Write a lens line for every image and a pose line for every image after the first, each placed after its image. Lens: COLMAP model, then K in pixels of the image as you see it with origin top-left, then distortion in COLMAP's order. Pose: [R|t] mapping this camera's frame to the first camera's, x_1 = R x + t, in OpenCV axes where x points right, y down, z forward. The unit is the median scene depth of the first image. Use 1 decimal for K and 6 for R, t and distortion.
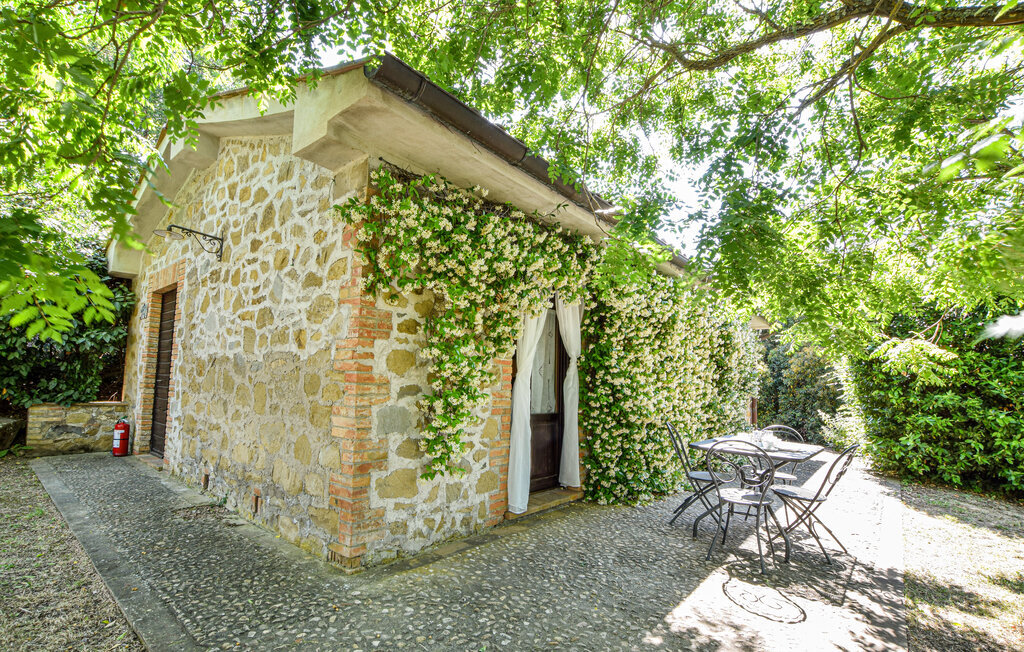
lens RADIAL K [[471.3, 0, 546.9], [0, 471.3, 363.8], [0, 0, 1]] dist [-0.027447, 0.002382]
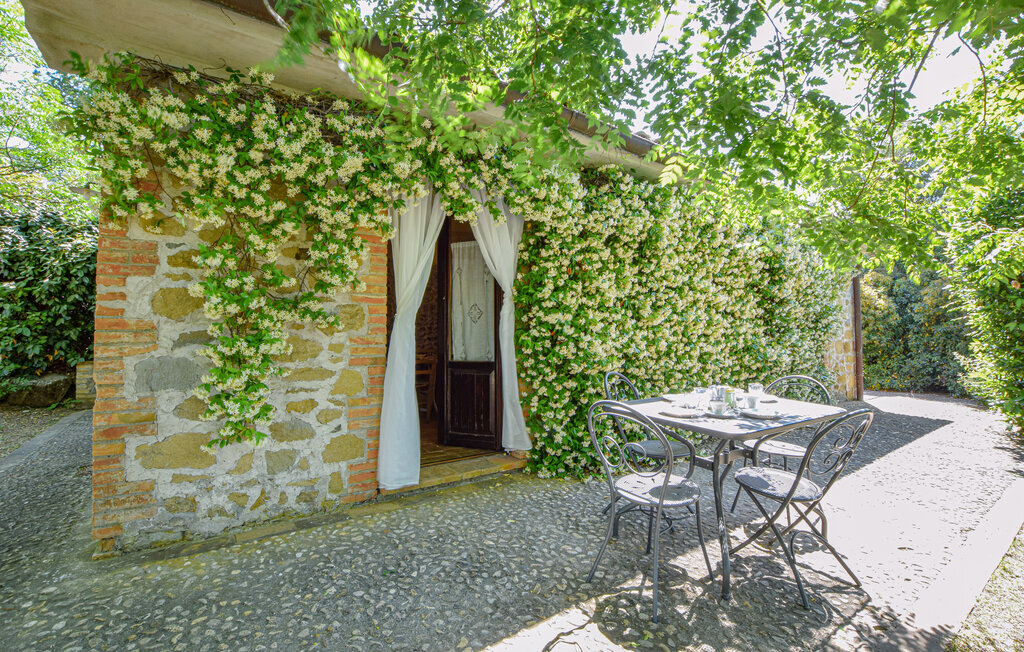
lens RADIAL K [[471.3, 0, 515.6], [0, 471.3, 328.7], [0, 0, 1]] dist [-0.027447, 0.002382]
pose [[0.960711, -0.037145, -0.275053, 0.387996], [0.045314, 0.998699, 0.023402, 0.039774], [0.273826, -0.034946, 0.961144, 0.313785]]
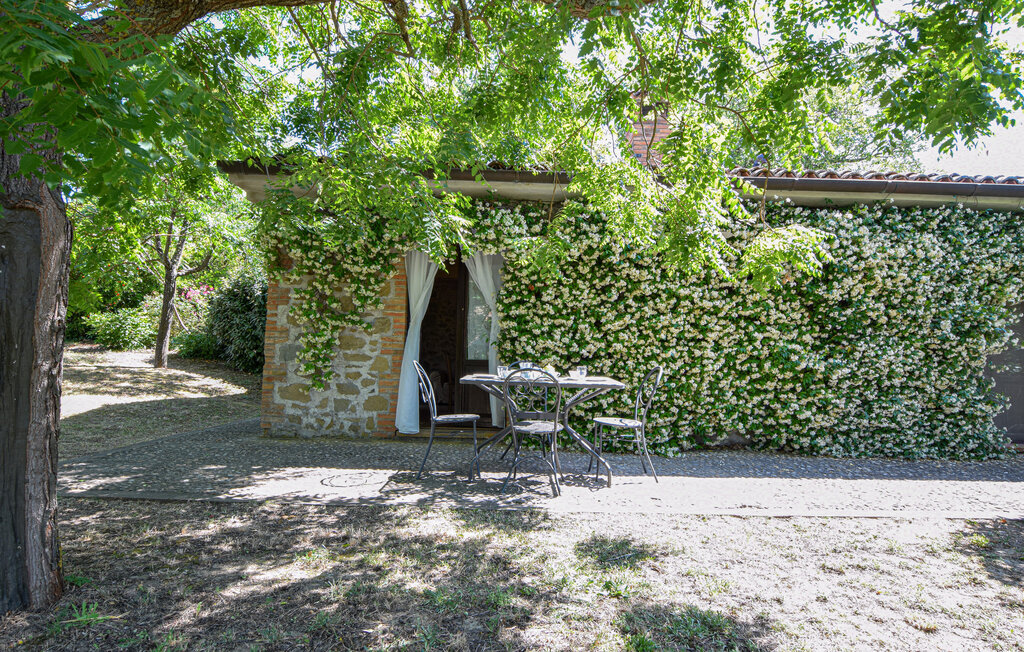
lens RADIAL K [[580.7, 0, 510.3], [0, 580.7, 322.7], [0, 0, 1]] dist [-0.000752, 0.000409]
pose [[0.639034, -0.080205, -0.764986, 1.422843], [0.039154, 0.996651, -0.071787, 0.155062], [0.768182, 0.015923, 0.640034, 0.223659]]
